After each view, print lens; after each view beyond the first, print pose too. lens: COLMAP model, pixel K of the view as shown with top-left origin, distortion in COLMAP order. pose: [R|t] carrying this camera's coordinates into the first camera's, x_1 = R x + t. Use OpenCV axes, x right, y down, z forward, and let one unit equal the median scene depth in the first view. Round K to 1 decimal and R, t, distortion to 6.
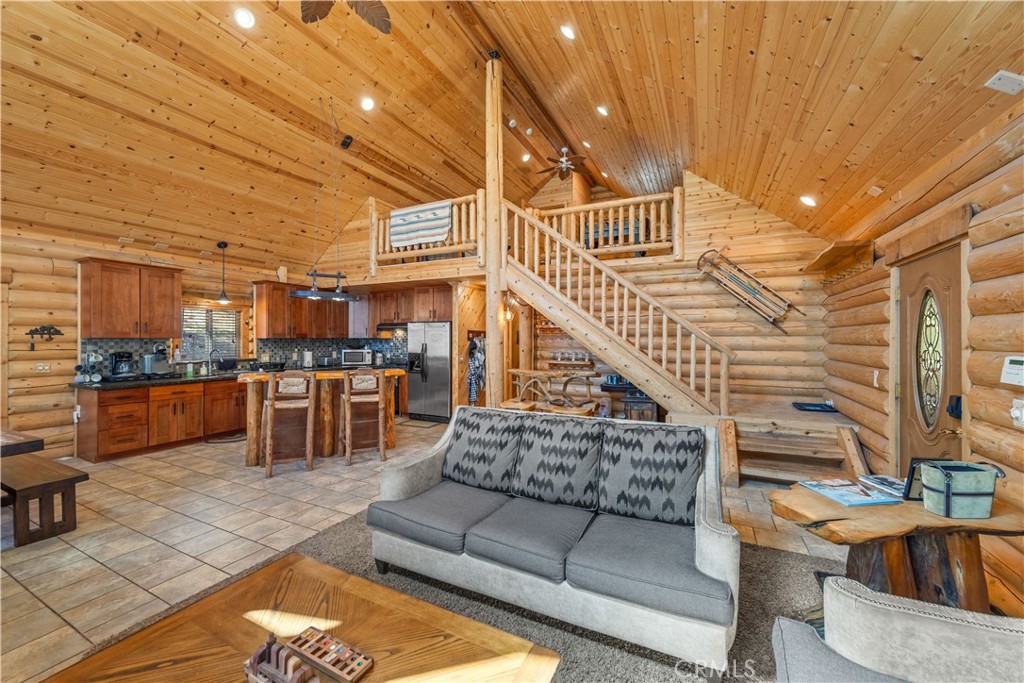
lens RADIAL K [[396.4, 0, 515.1], [0, 396.4, 338.9], [0, 0, 1]] dist [0.002394, 0.000020]
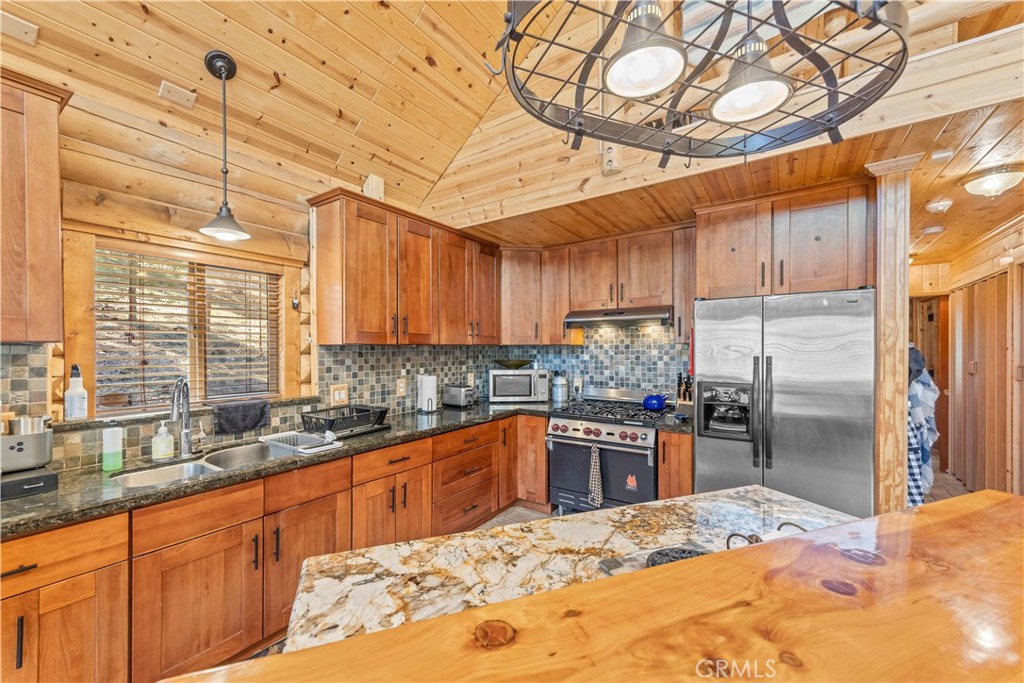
lens RADIAL K [[396.4, 0, 507.5], [0, 396.4, 348.8], [0, 0, 1]] dist [0.002394, 0.000020]
pose [[0.989551, -0.008246, -0.143946, -0.406759], [0.007639, 0.999959, -0.004772, 0.005454], [0.143979, 0.003623, 0.989574, 0.633924]]
